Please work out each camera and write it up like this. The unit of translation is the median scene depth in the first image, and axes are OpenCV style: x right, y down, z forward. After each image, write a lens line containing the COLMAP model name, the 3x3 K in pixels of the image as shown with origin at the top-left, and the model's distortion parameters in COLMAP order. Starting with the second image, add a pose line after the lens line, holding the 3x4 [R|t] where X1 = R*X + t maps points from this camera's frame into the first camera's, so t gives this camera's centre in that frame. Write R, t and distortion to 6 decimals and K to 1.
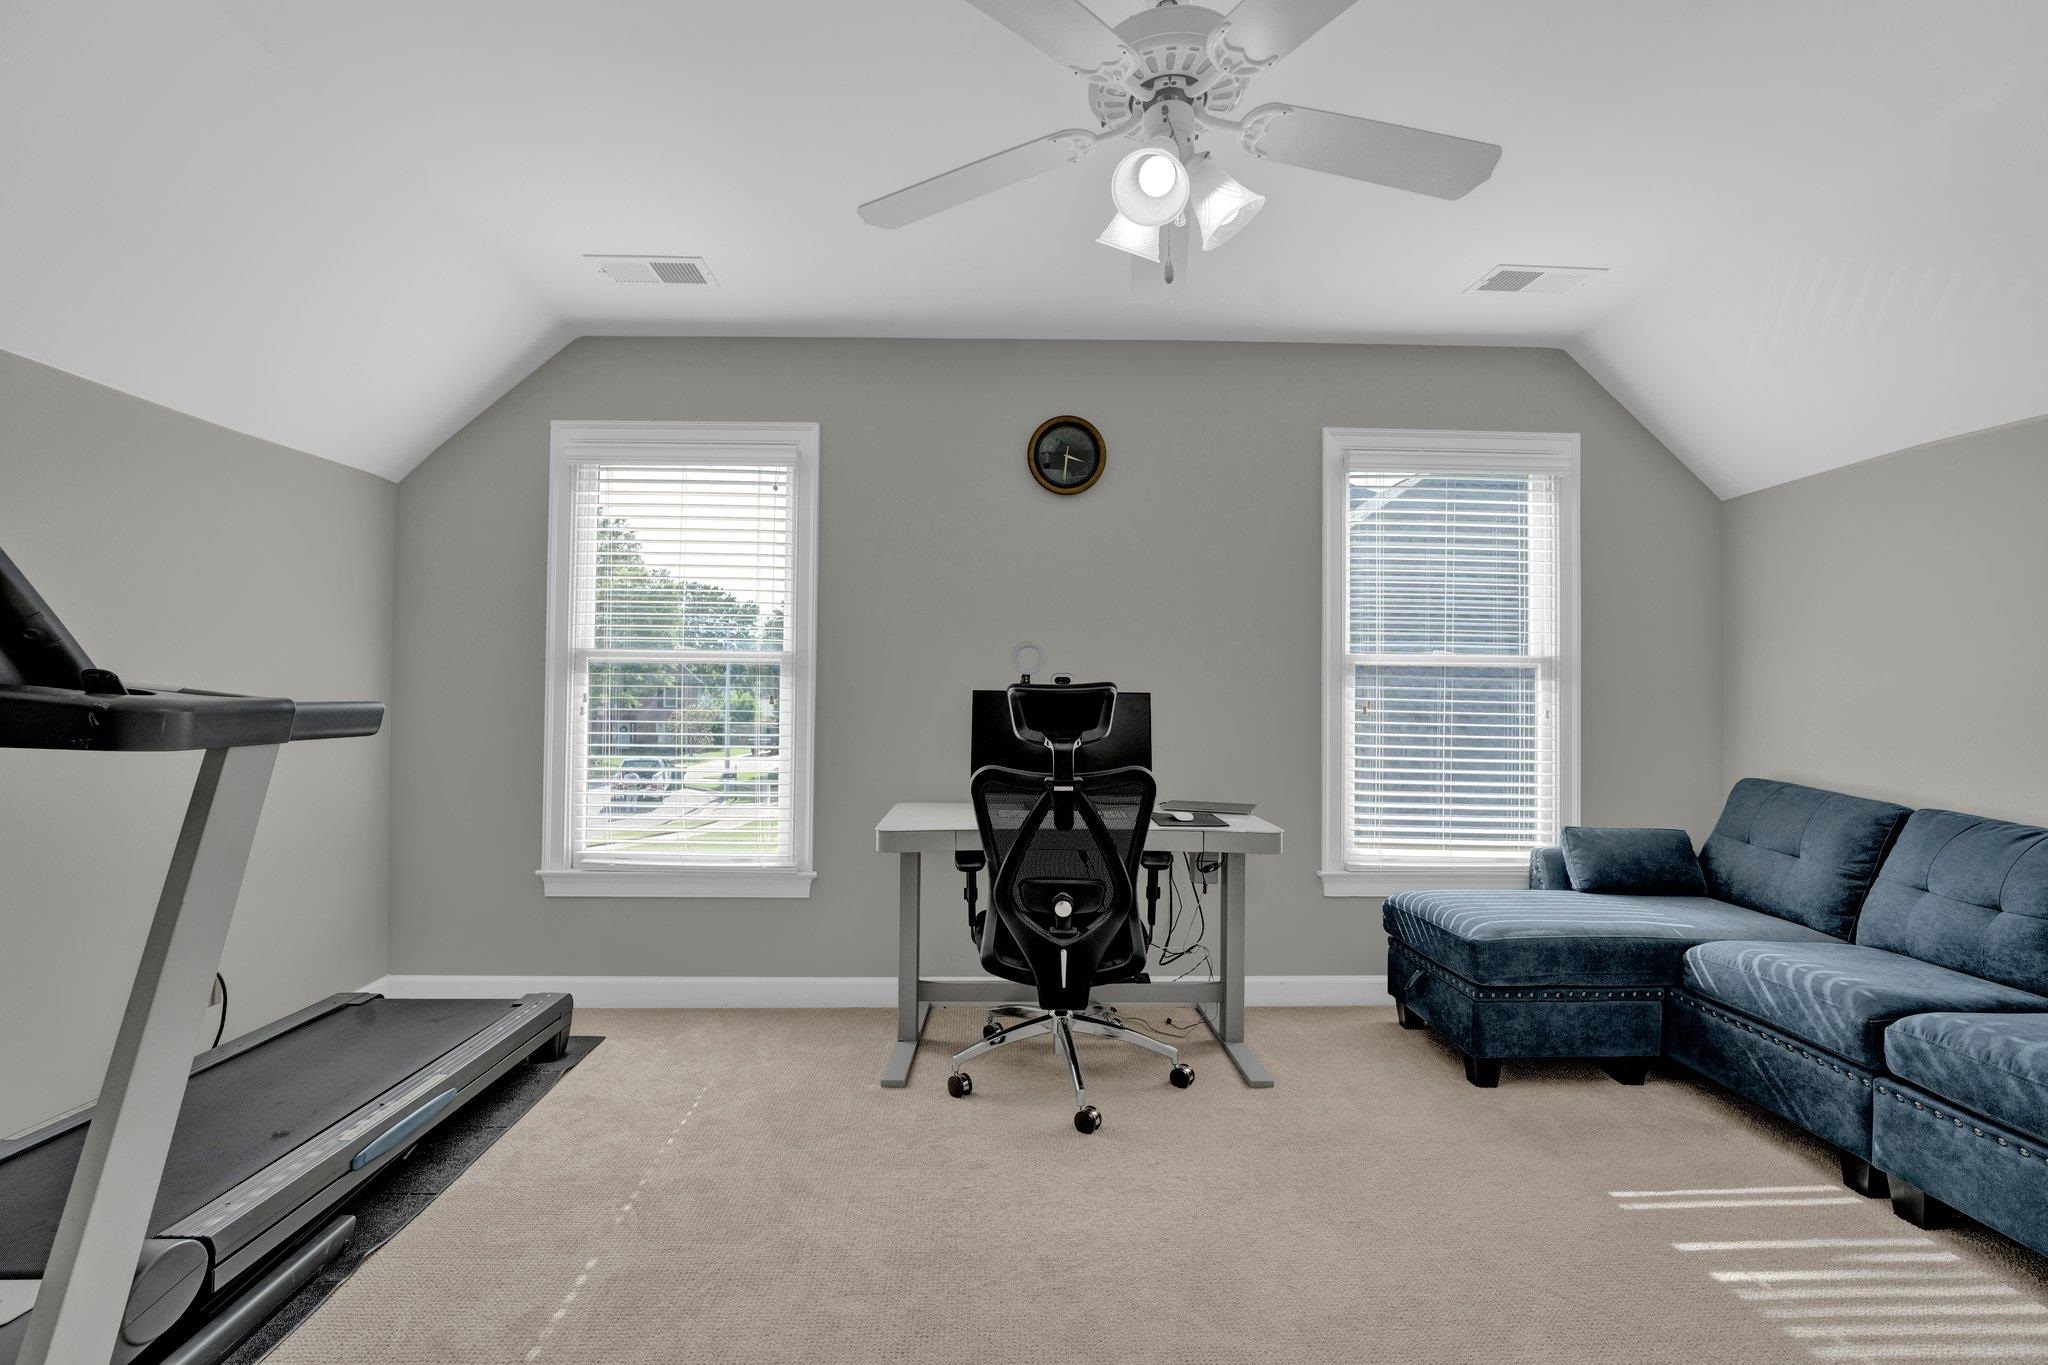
lens RADIAL K [[883.7, 0, 1002.2], [0, 883.7, 685.3], [0, 0, 1]] dist [-0.021090, 0.001934]
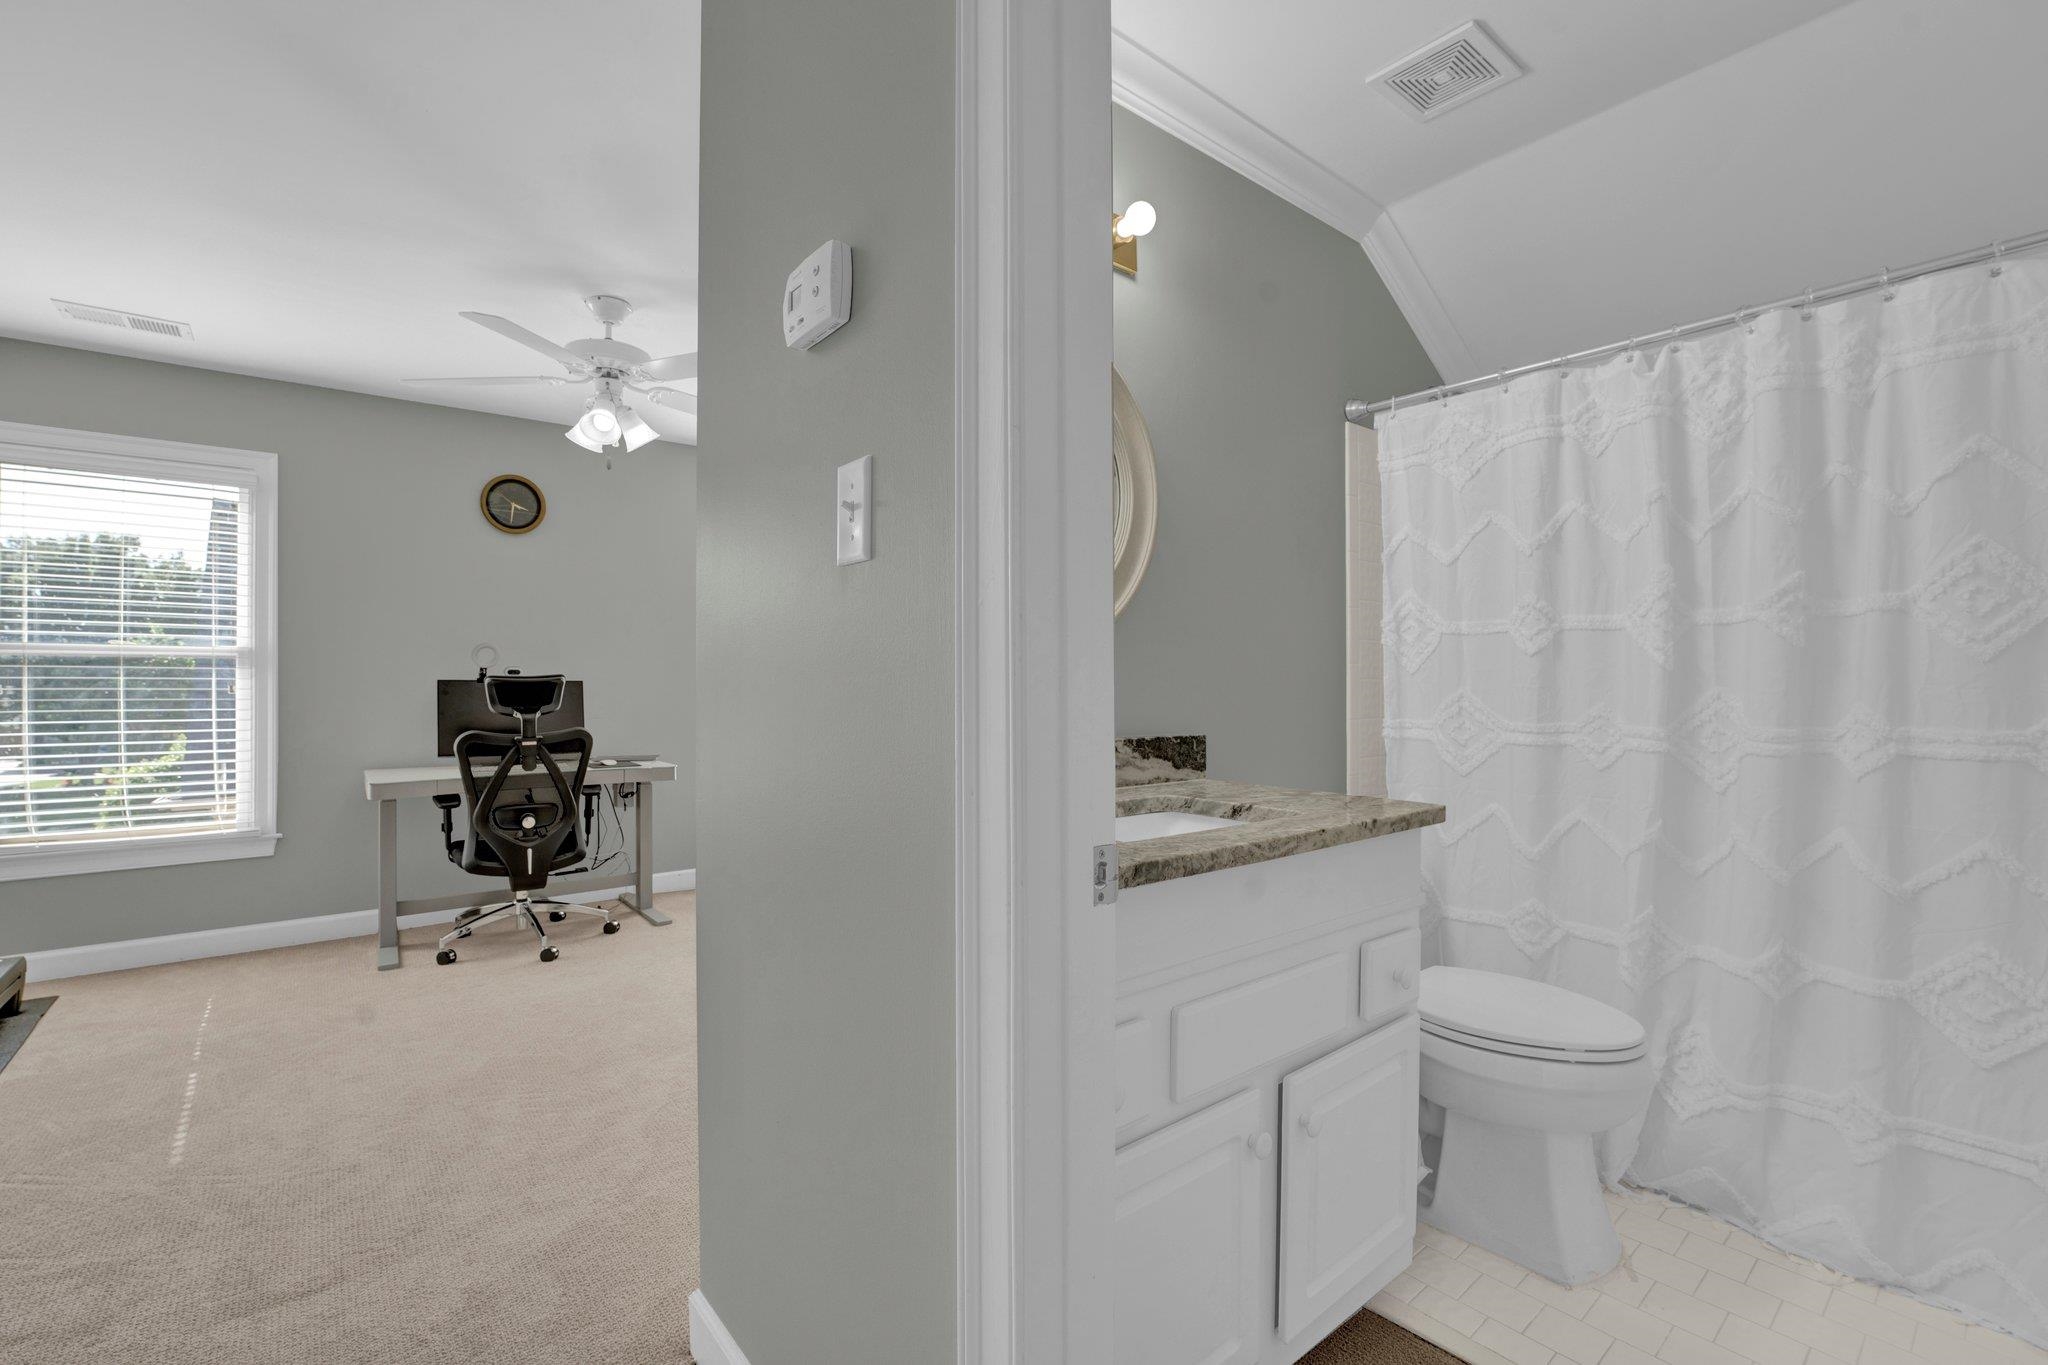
lens RADIAL K [[883.7, 0, 1014.5], [0, 883.7, 683.7], [0, 0, 1]] dist [-0.021090, 0.001934]
pose [[0.791670, -0.009659, 0.610872, -0.173951], [0.000383, 0.999883, 0.015313, -0.009566], [-0.610948, -0.011889, 0.791581, -0.652643]]
